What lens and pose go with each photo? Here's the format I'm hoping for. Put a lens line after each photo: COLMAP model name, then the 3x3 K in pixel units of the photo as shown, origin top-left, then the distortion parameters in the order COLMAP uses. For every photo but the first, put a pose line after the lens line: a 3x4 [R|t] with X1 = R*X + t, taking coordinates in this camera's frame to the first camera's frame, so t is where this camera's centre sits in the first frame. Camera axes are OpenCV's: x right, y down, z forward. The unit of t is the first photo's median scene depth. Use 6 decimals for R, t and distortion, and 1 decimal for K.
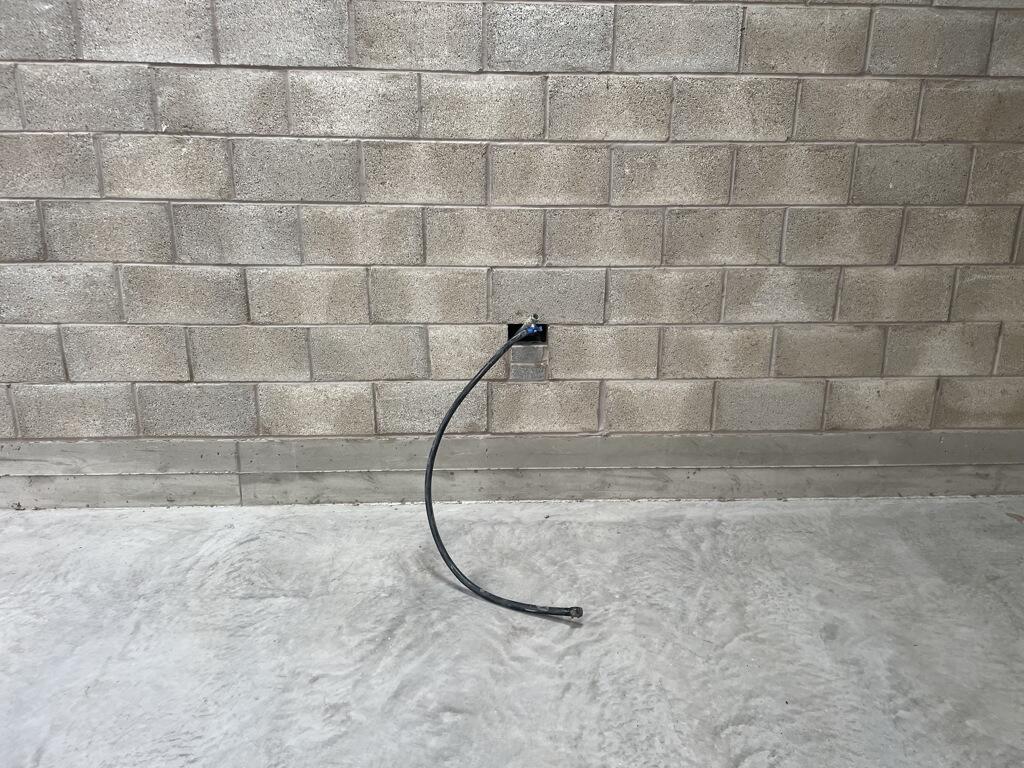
lens RADIAL K [[763.9, 0, 514.6], [0, 763.9, 389.7], [0, 0, 1]] dist [0.068620, -0.097160]
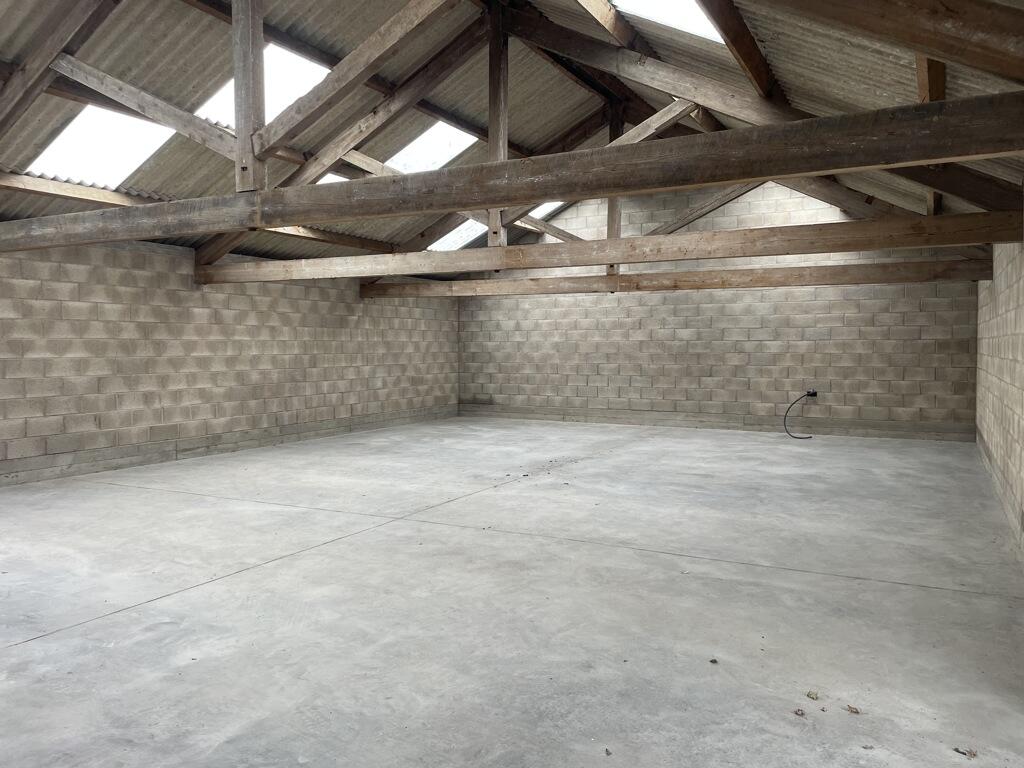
lens RADIAL K [[763.9, 0, 509.8], [0, 763.9, 382.4], [0, 0, 1]] dist [0.068620, -0.097160]
pose [[0.850832, 0.014956, -0.525224, 0.908102], [-0.135675, 0.971950, -0.192109, 0.999149], [0.507619, 0.234712, 0.828996, -3.774348]]
